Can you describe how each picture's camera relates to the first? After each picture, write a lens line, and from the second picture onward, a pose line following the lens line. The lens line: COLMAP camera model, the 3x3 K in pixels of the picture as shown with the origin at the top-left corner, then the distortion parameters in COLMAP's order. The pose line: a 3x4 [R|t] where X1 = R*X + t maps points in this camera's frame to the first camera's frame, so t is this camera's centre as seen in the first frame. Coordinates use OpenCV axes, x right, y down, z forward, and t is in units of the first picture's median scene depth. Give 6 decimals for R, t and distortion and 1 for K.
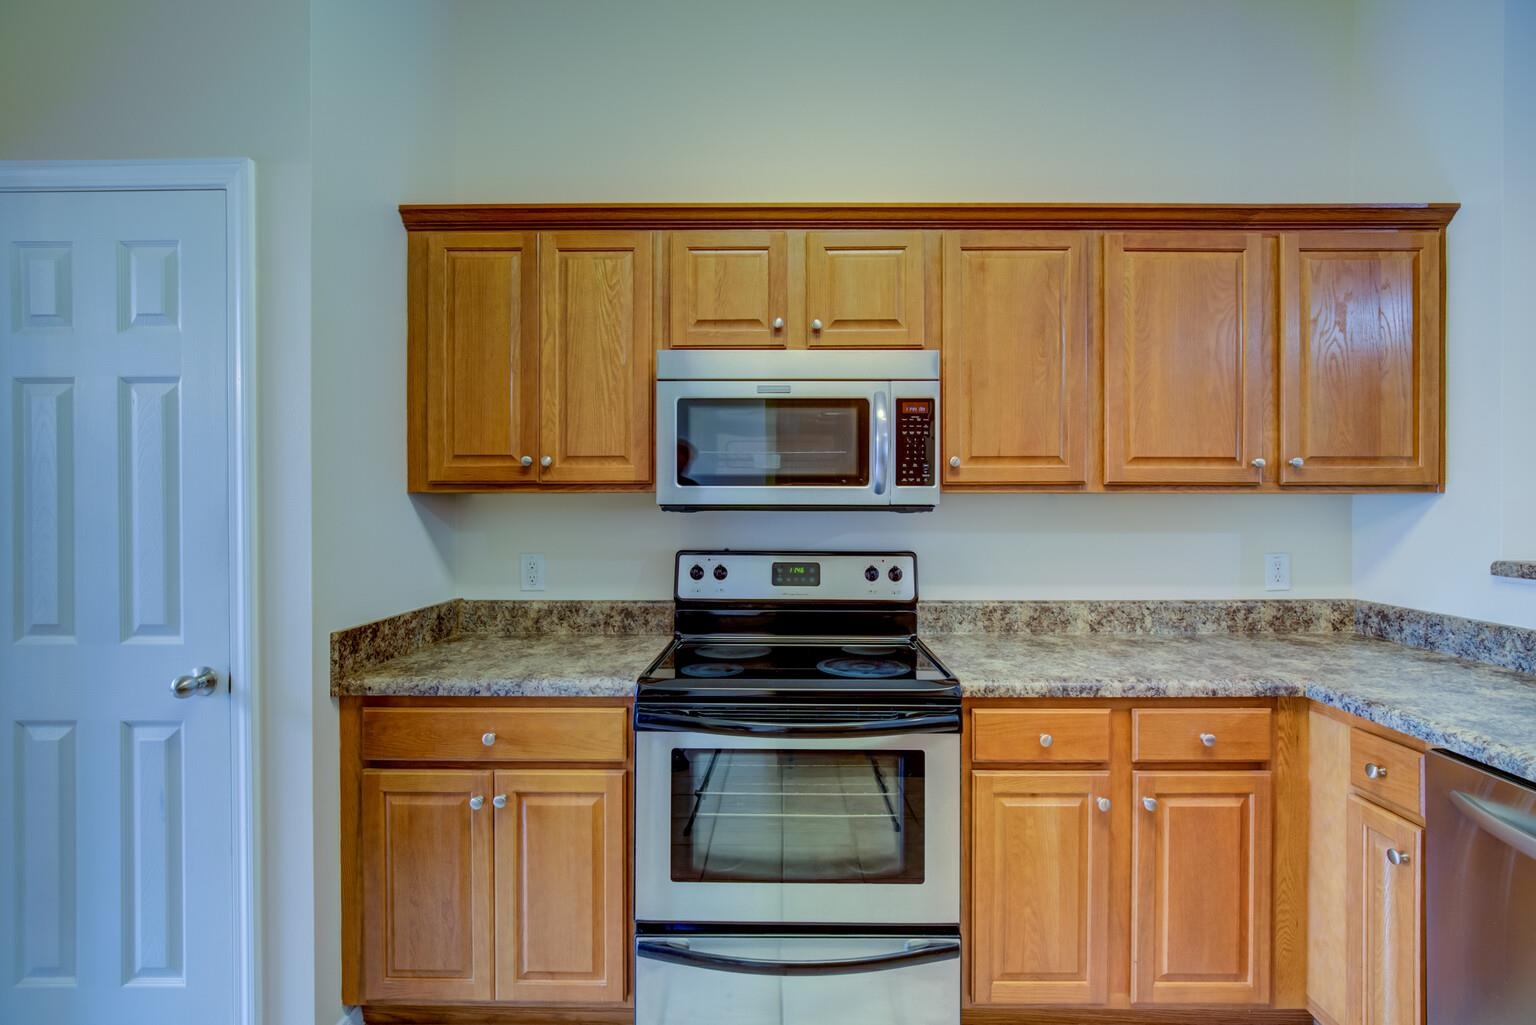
lens RADIAL K [[712.5, 0, 786.0], [0, 712.5, 502.1], [0, 0, 1]] dist [-0.015241, 0.002836]
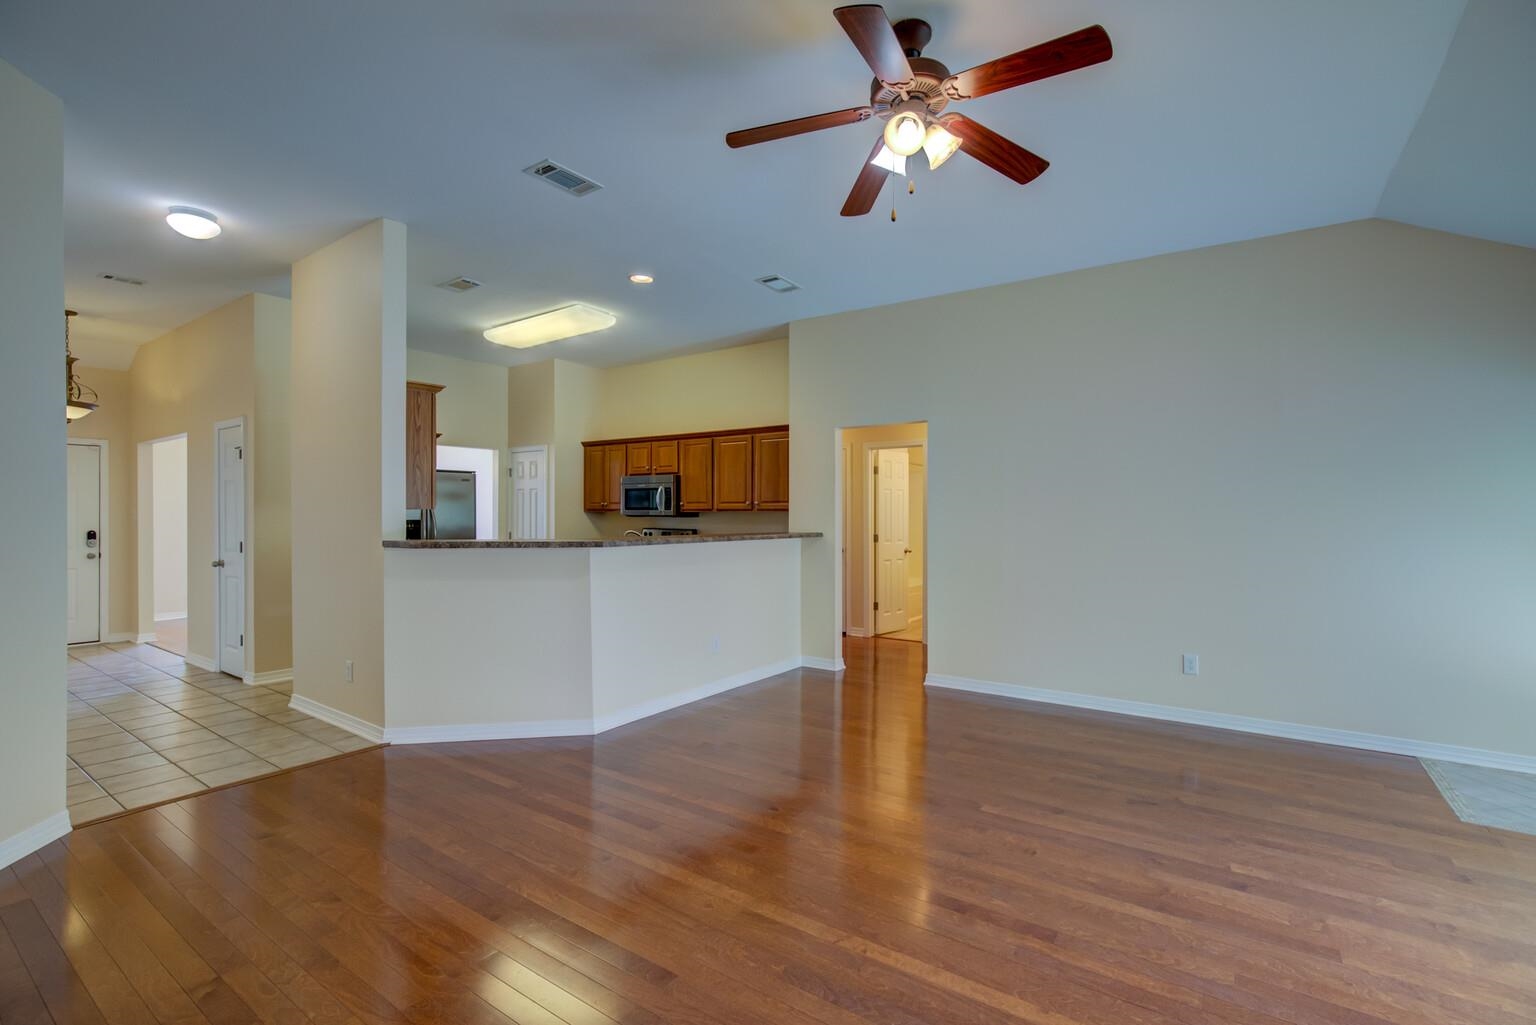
lens RADIAL K [[712.5, 0, 770.6], [0, 712.5, 508.5], [0, 0, 1]] dist [-0.015241, 0.002836]
pose [[0.809883, -0.003161, -0.586583, 2.771585], [0.004451, 0.999990, 0.000756, -0.034015], [0.586575, -0.003223, 0.809889, -1.695455]]
